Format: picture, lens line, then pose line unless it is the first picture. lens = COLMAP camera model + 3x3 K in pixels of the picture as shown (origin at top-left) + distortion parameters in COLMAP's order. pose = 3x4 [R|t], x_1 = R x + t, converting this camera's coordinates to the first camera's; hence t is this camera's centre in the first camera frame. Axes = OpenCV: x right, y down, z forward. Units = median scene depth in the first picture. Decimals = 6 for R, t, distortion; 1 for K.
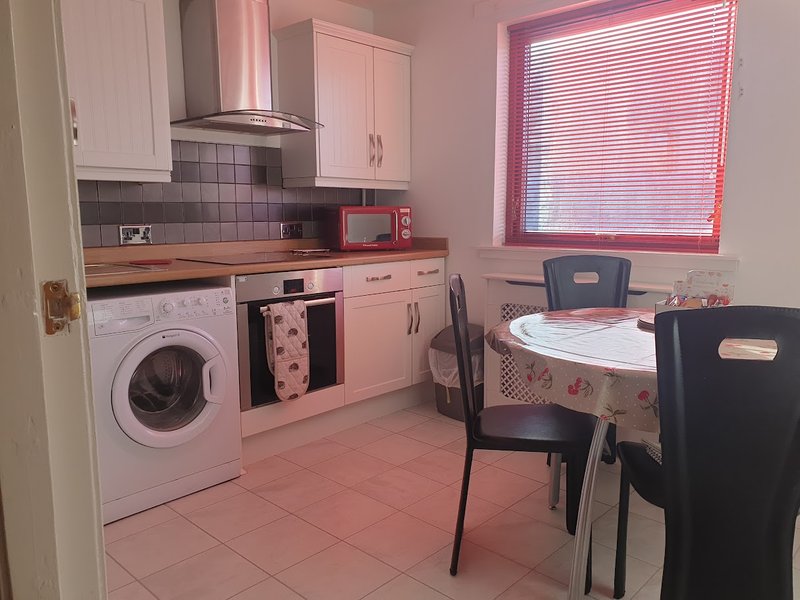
lens RADIAL K [[630.7, 0, 400.5], [0, 630.7, 300.9], [0, 0, 1]] dist [0.061736, 0.001064]
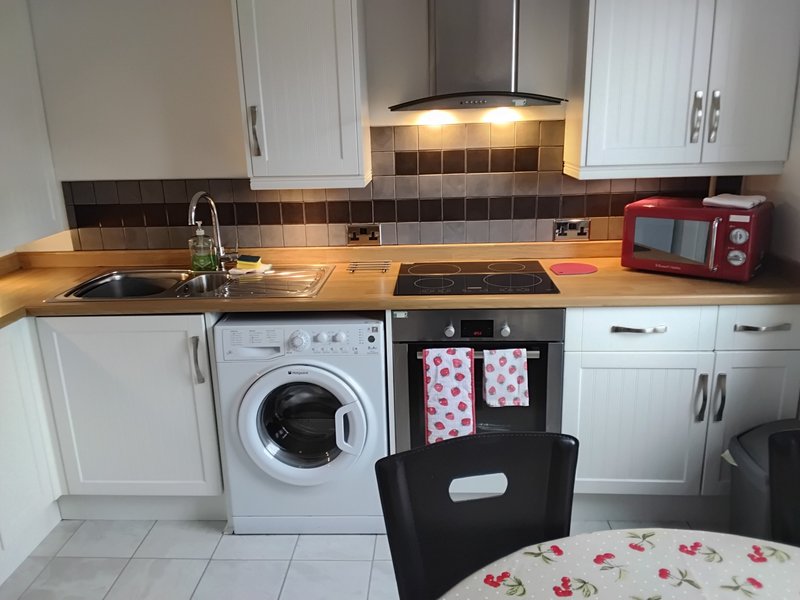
lens RADIAL K [[630.7, 0, 400.4], [0, 630.7, 299.7], [0, 0, 1]] dist [0.061736, 0.001064]
pose [[0.647717, 0.197451, -0.735850, 0.342419], [-0.080178, 0.978136, 0.191889, -0.209363], [0.757650, -0.065291, 0.649387, 0.478314]]
